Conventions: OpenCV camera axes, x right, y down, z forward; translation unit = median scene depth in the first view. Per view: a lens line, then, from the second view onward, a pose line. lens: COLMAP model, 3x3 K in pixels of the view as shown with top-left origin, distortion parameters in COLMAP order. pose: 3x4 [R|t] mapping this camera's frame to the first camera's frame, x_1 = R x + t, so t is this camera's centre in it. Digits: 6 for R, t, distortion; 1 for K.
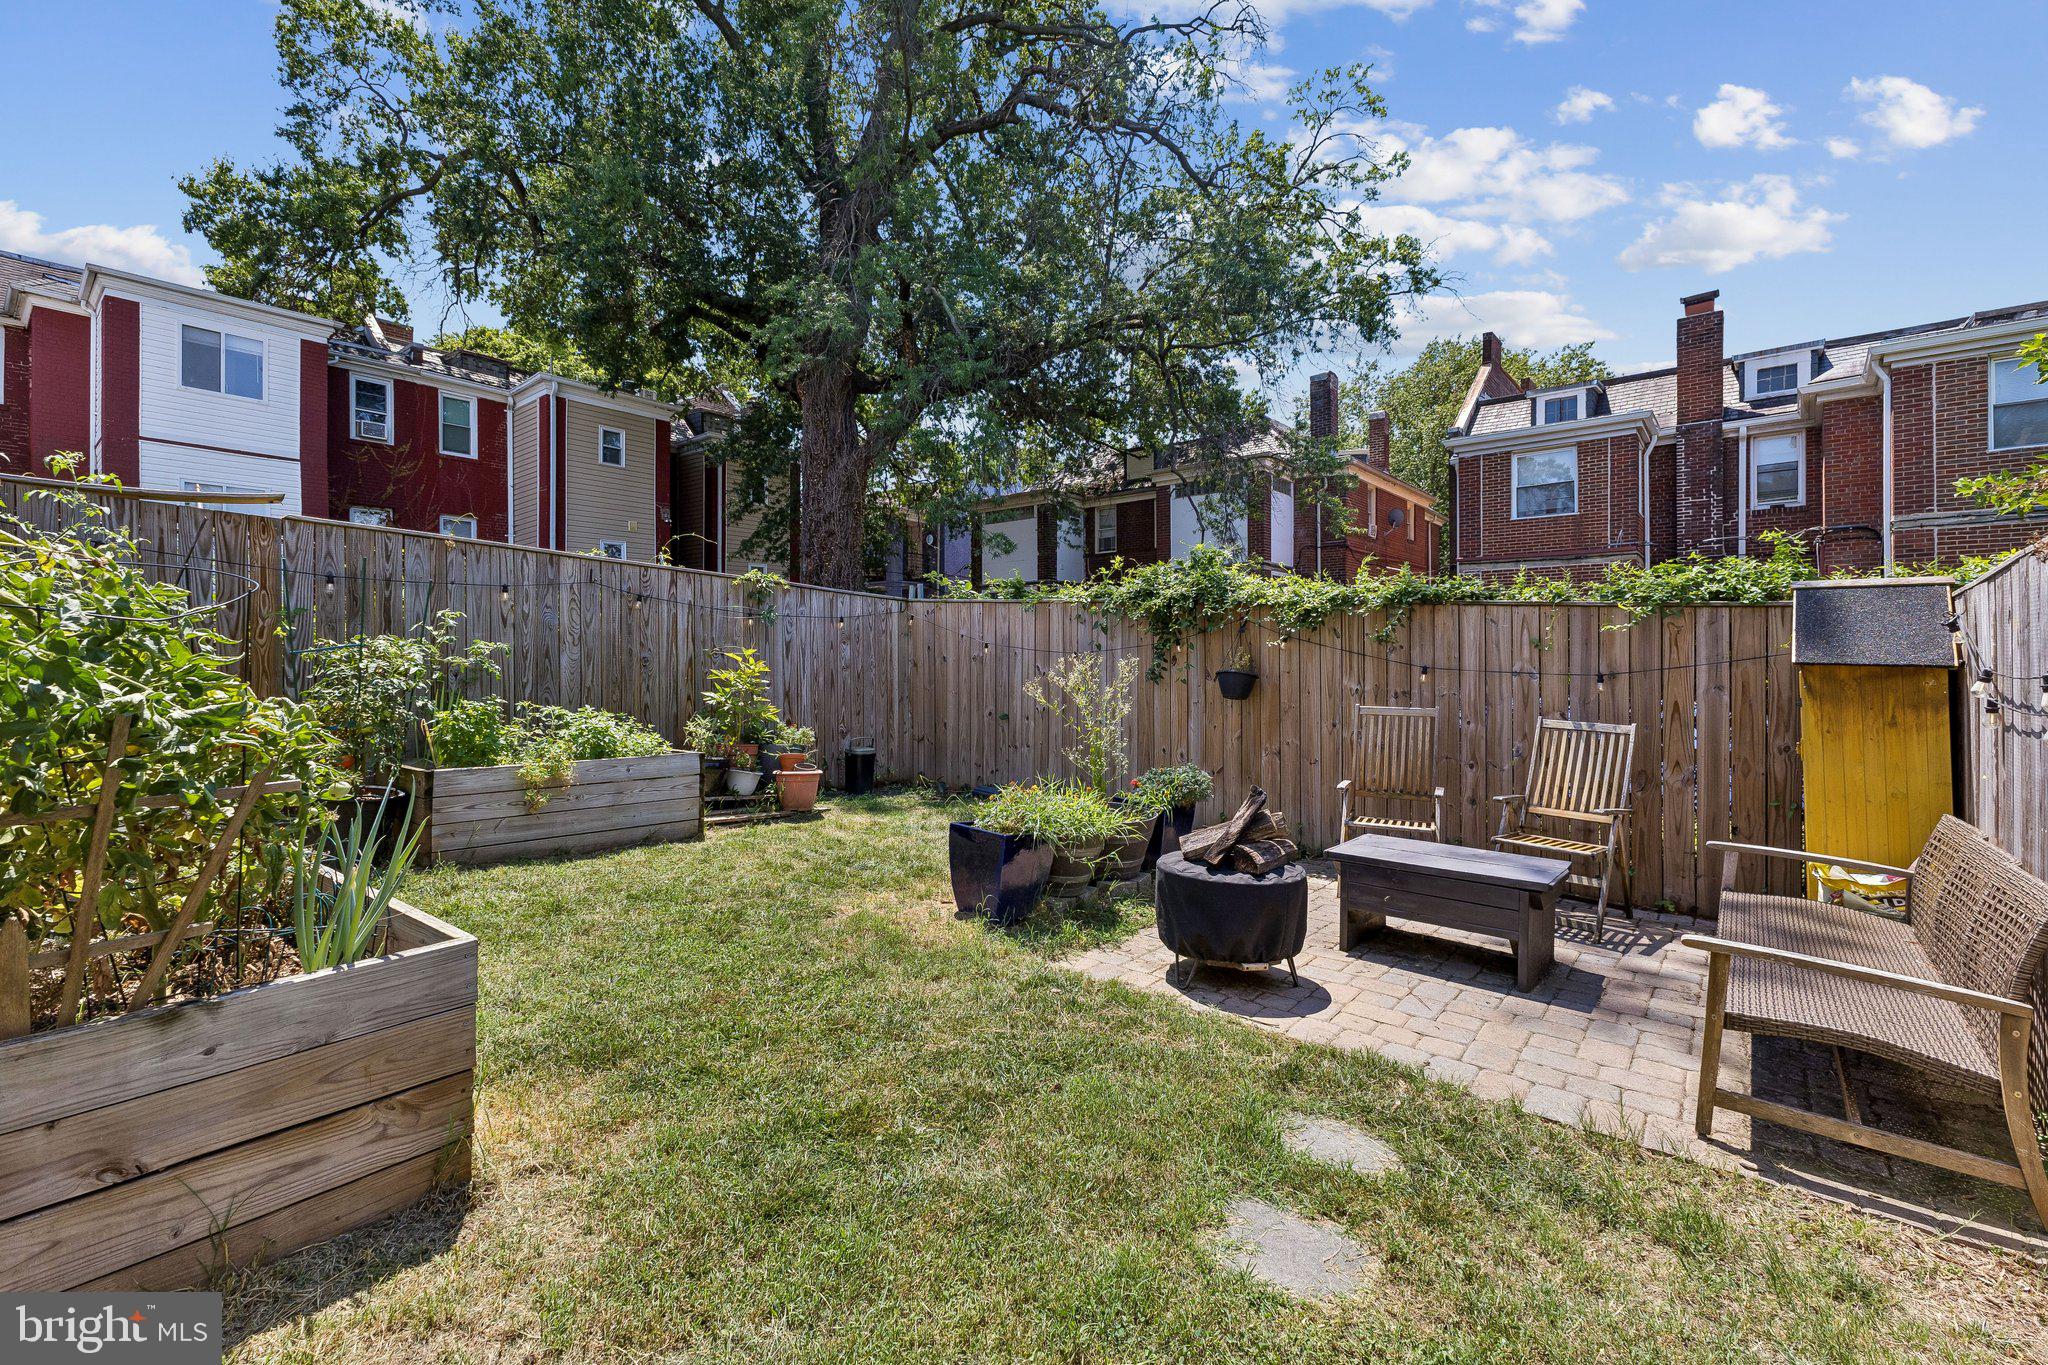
lens RADIAL K [[878.8, 0, 1021.6], [0, 878.8, 673.0], [0, 0, 1]] dist [0.025248, -0.008485]
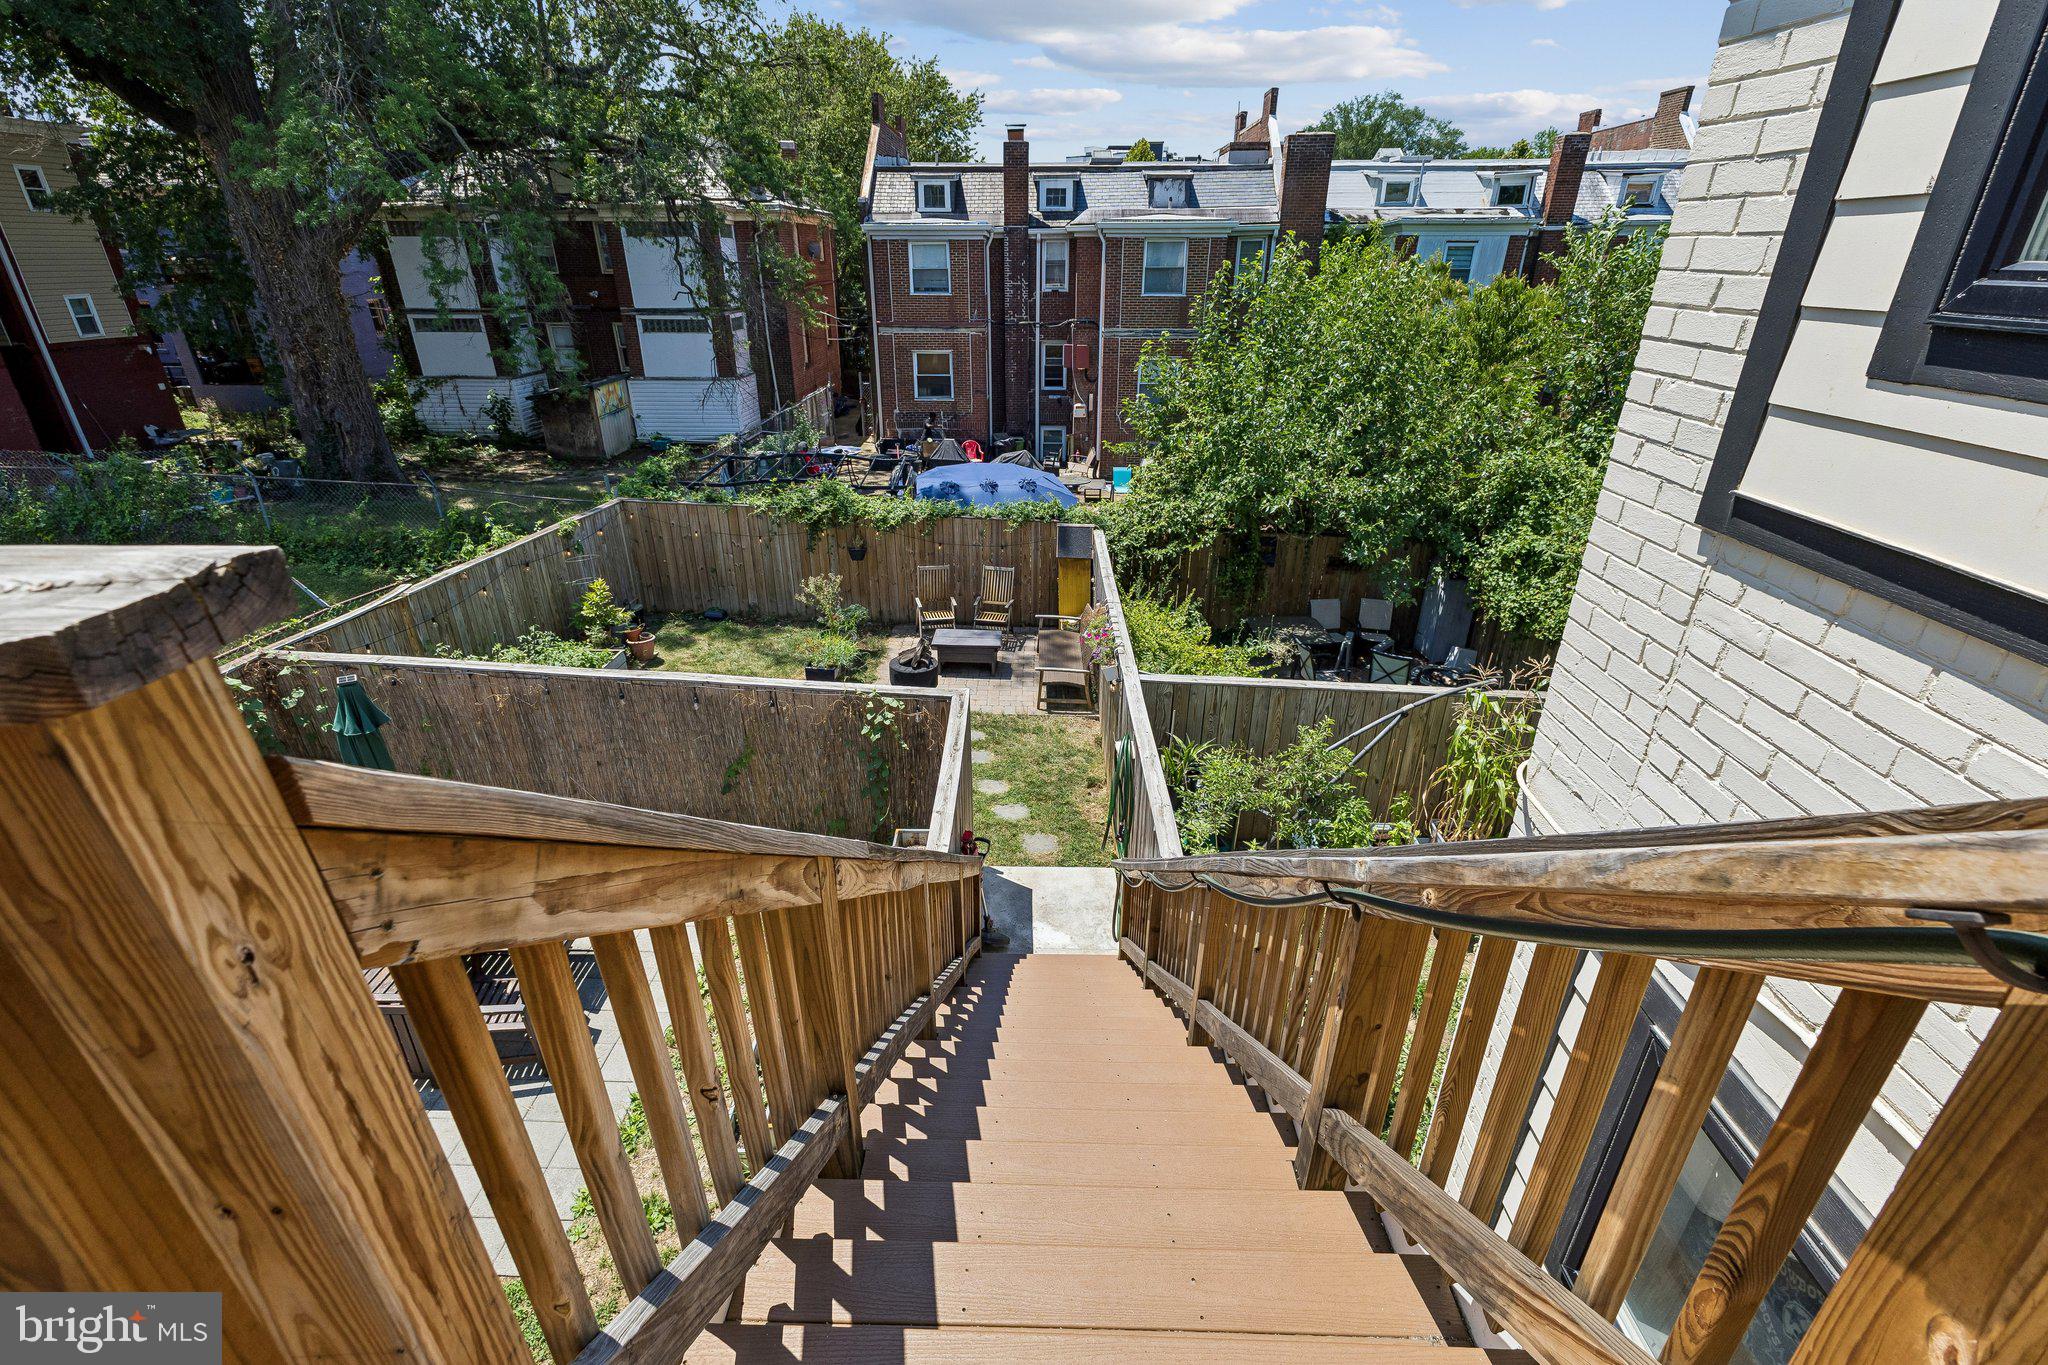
lens RADIAL K [[878.8, 0, 1021.6], [0, 878.8, 673.0], [0, 0, 1]] dist [0.025248, -0.008485]
pose [[0.784246, -0.253863, 0.566137, -0.308980], [0.001542, 0.913258, 0.407379, -0.254493], [-0.620448, -0.318612, 0.716611, -0.361261]]
